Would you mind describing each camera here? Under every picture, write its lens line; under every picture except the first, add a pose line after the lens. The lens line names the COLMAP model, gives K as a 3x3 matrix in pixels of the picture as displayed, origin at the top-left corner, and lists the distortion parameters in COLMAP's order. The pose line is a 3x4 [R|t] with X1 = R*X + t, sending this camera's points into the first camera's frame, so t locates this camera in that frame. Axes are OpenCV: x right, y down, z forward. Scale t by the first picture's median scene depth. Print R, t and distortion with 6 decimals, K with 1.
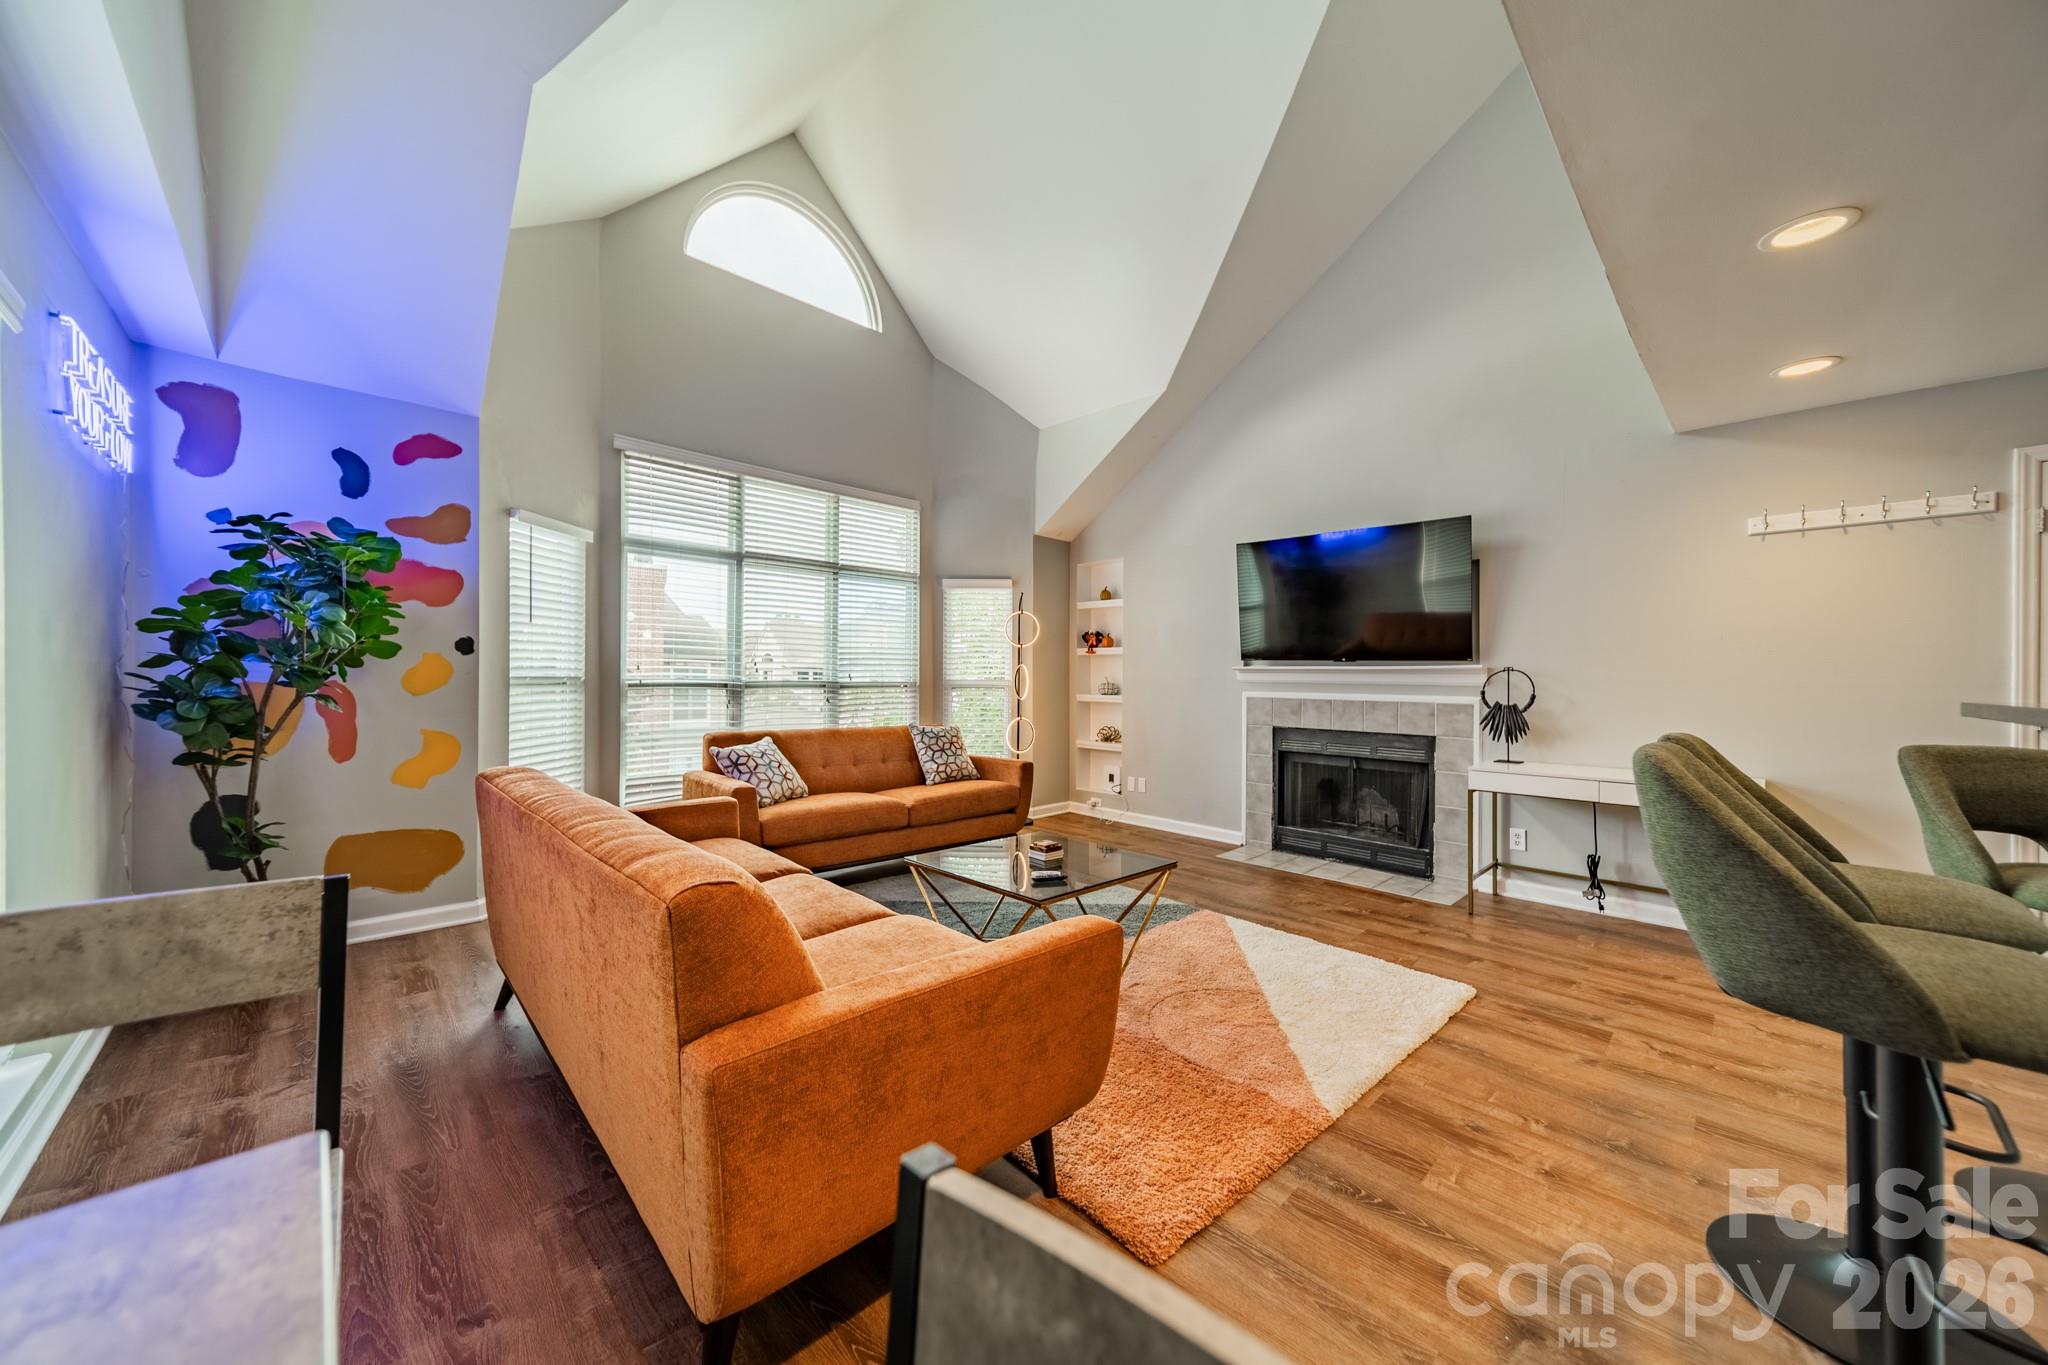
lens RADIAL K [[724.4, 0, 1036.2], [0, 724.4, 683.8], [0, 0, 1]] dist [0.008708, -0.000003]
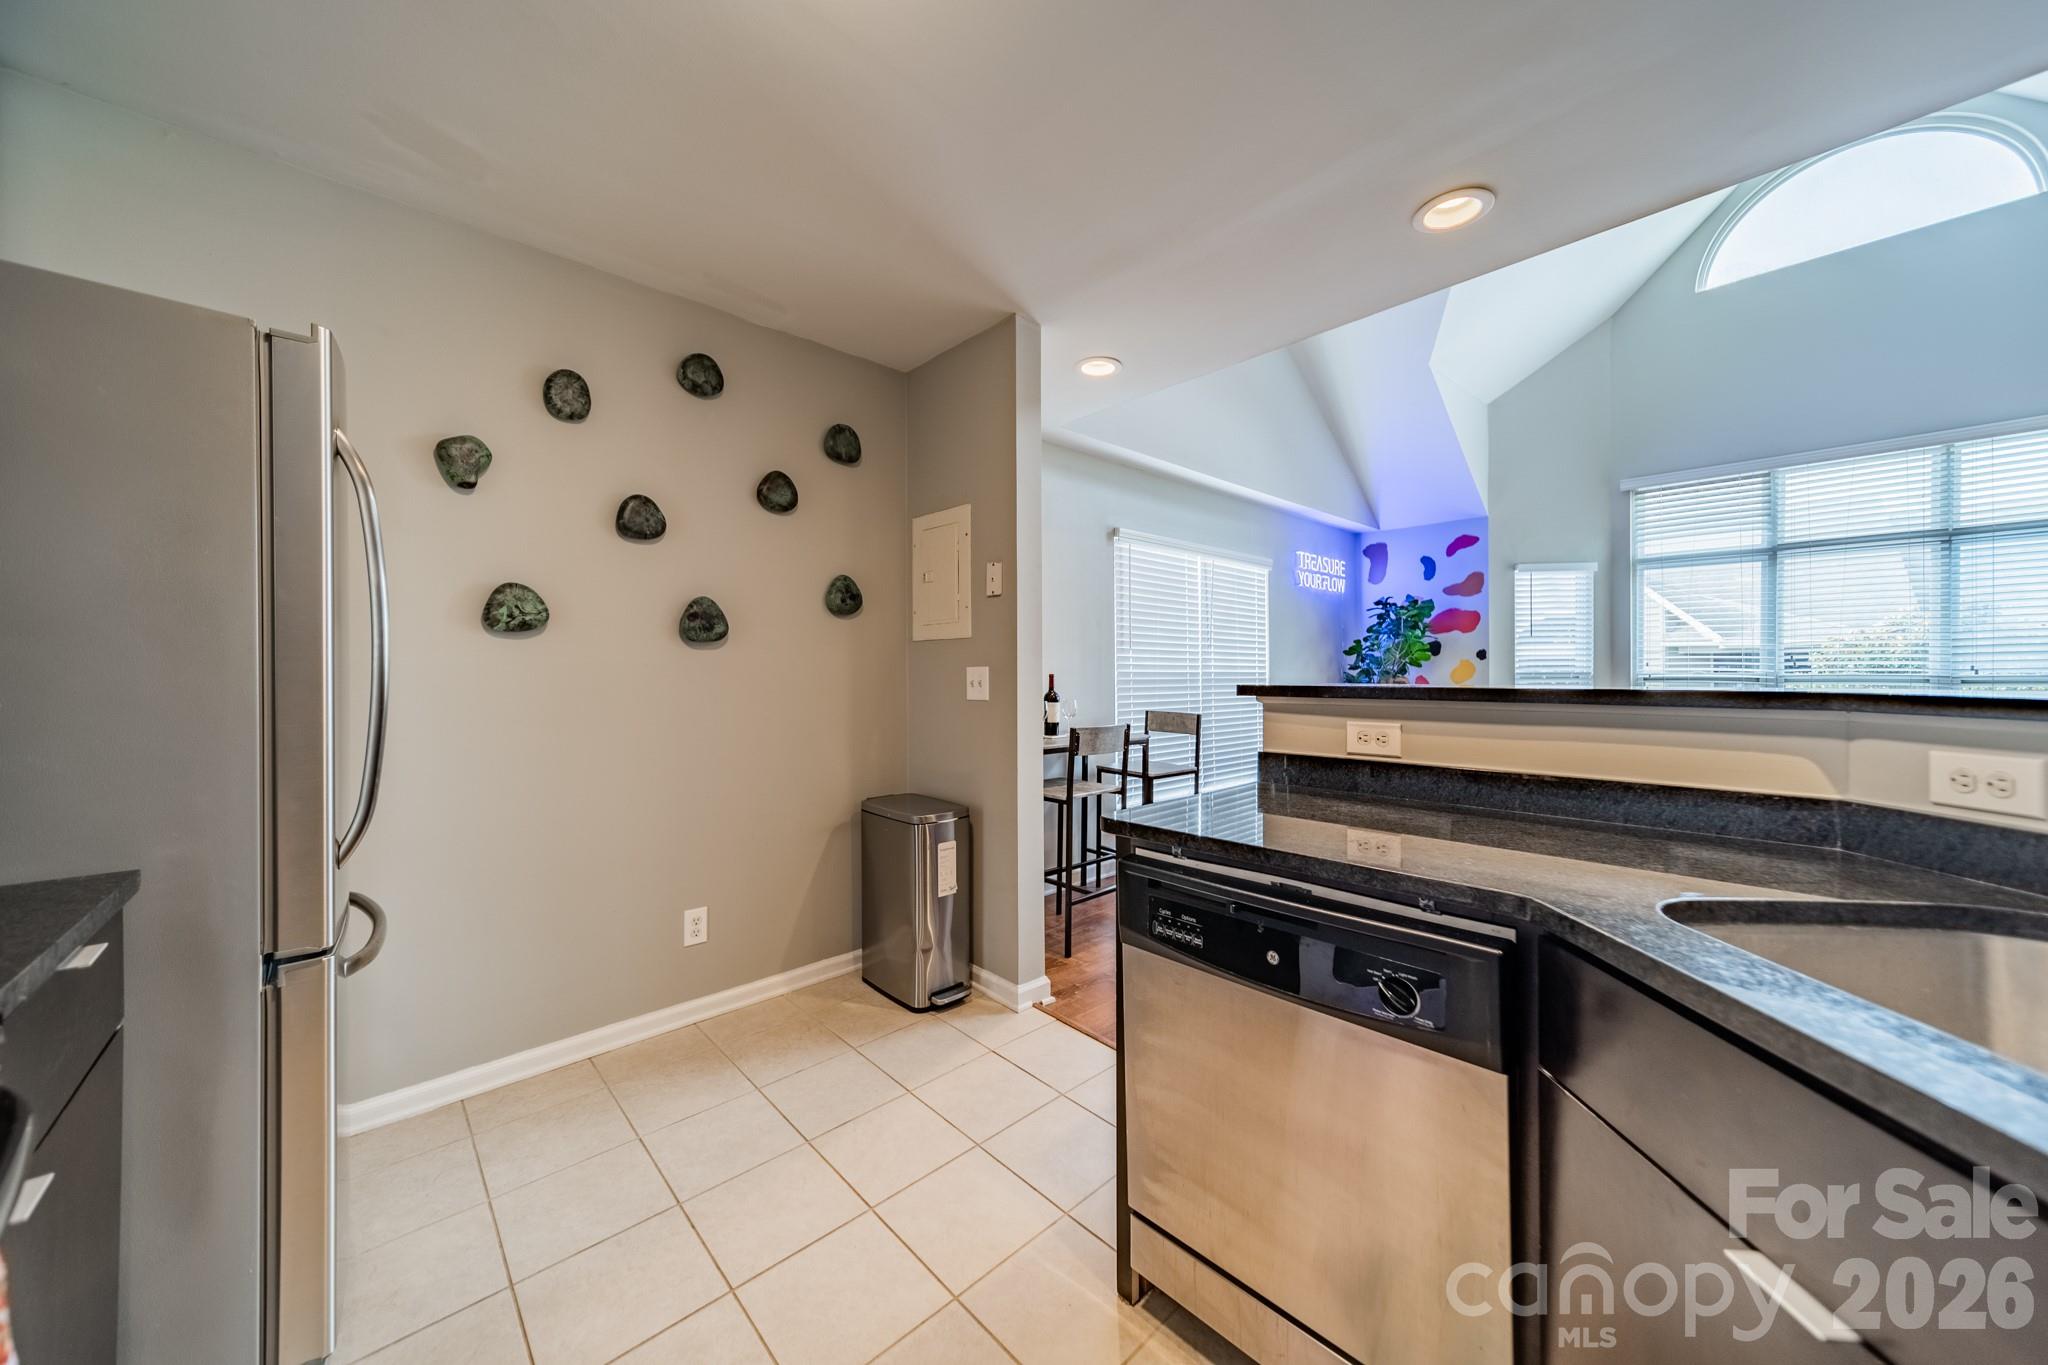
lens RADIAL K [[724.4, 0, 1025.0], [0, 724.4, 673.4], [0, 0, 1]] dist [0.008708, -0.000003]
pose [[-0.035033, -0.007066, -0.999361, 0.729369], [-0.005212, 0.999963, -0.006887, 0.006415], [0.999373, 0.004967, -0.035069, 0.007226]]
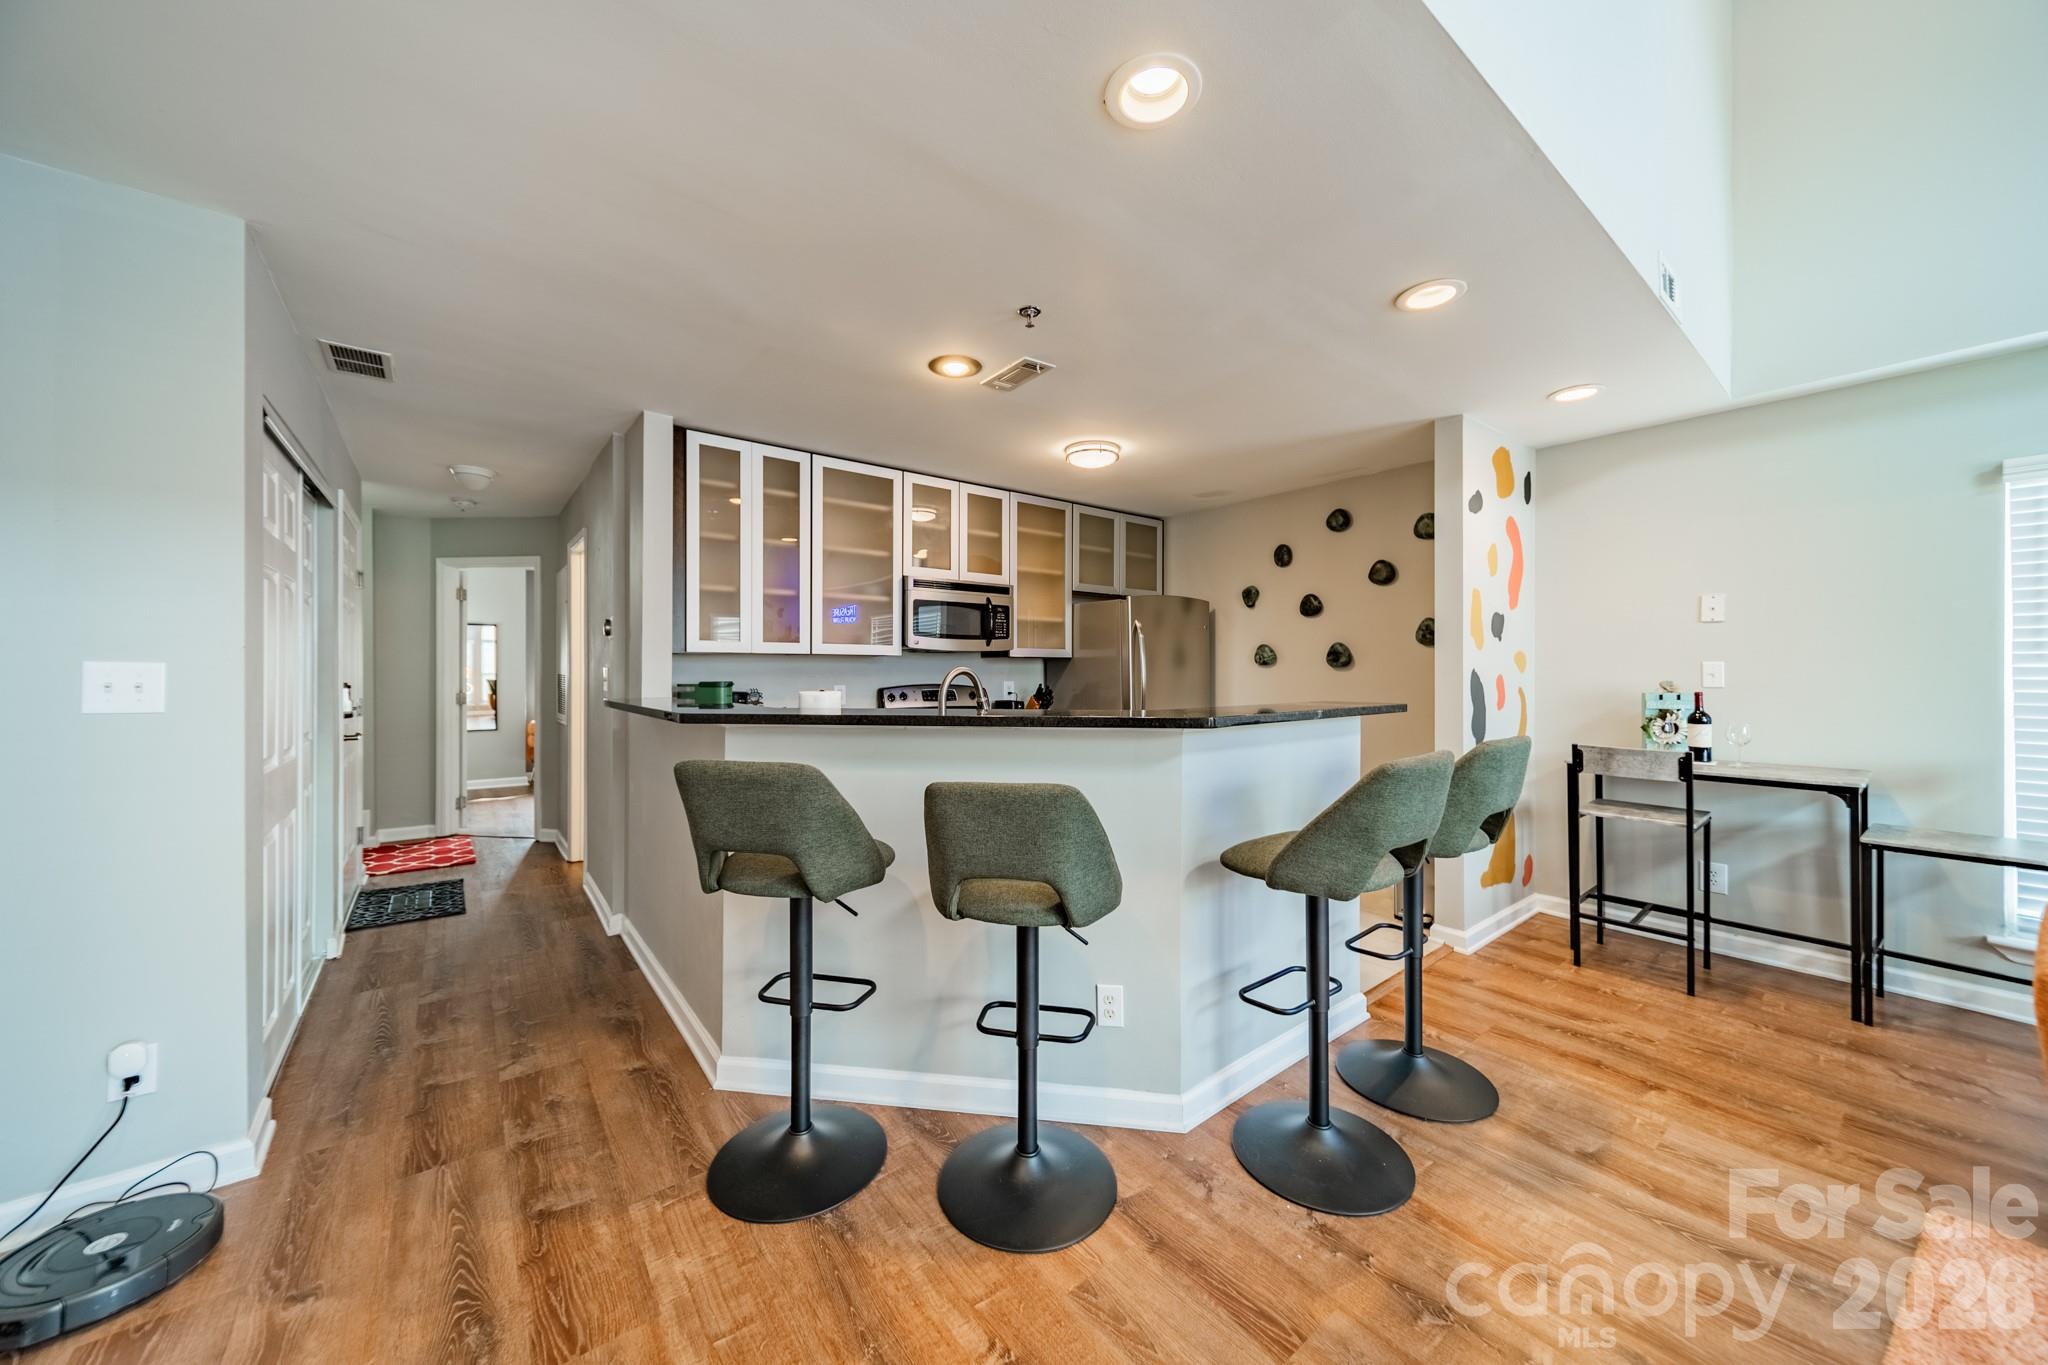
lens RADIAL K [[724.4, 0, 1031.8], [0, 724.4, 669.2], [0, 0, 1]] dist [0.008708, -0.000003]
pose [[-0.994081, -0.006575, 0.108445, 0.496057], [-0.005828, 0.999957, 0.007204, -0.022389], [-0.108488, 0.006529, -0.994076, 0.793365]]
